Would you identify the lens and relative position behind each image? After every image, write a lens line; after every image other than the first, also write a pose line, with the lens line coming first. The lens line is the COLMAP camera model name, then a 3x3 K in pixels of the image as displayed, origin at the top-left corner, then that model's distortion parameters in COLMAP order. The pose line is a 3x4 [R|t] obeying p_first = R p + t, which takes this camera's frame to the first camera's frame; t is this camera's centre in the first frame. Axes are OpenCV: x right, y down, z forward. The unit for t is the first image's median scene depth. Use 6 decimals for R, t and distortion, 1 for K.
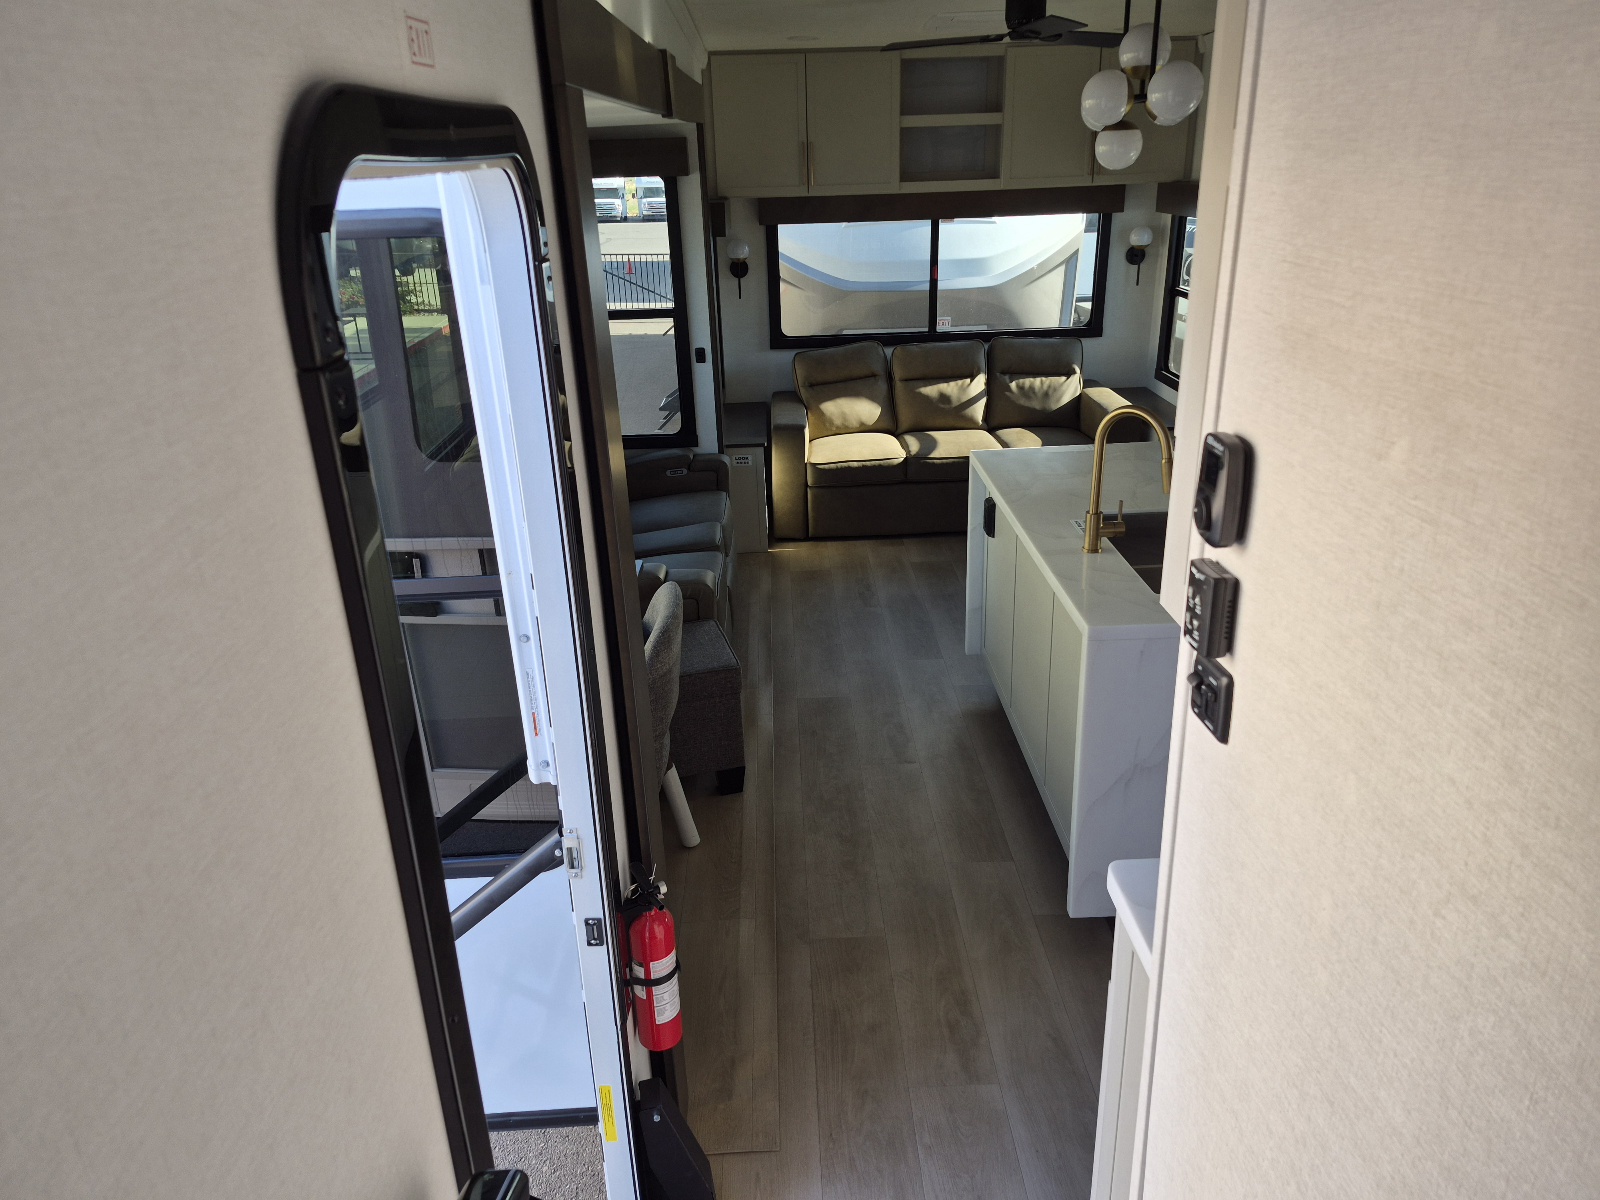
lens RADIAL K [[1105.4, 0, 798.3], [0, 1105.4, 587.1], [0, 0, 1]] dist [0.062600, -0.056431]
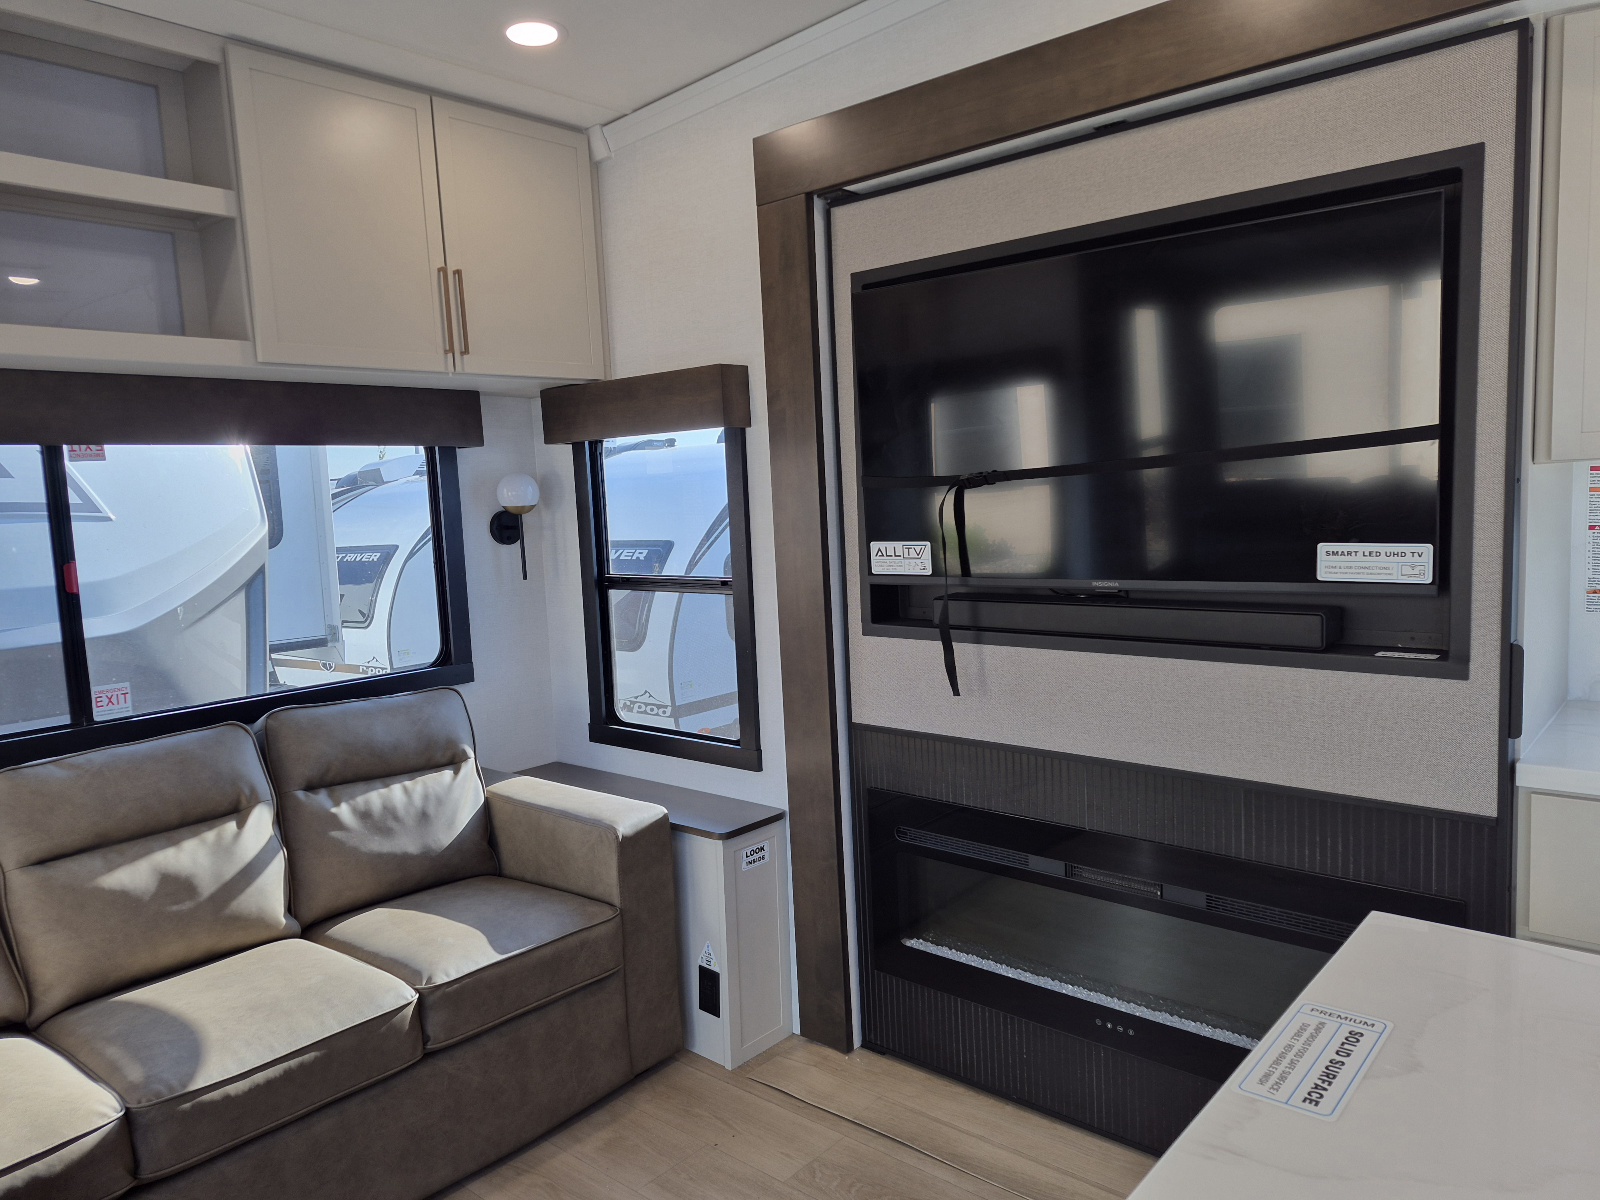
lens RADIAL K [[1084.1, 0, 801.5], [0, 1084.1, 632.1], [0, 0, 1]] dist [0.007376, 0.002277]
pose [[0.674708, -0.096812, 0.731708, 0.015082], [0.295976, 0.943650, -0.148065, -0.133925], [-0.676142, 0.316469, 0.665342, 0.585478]]
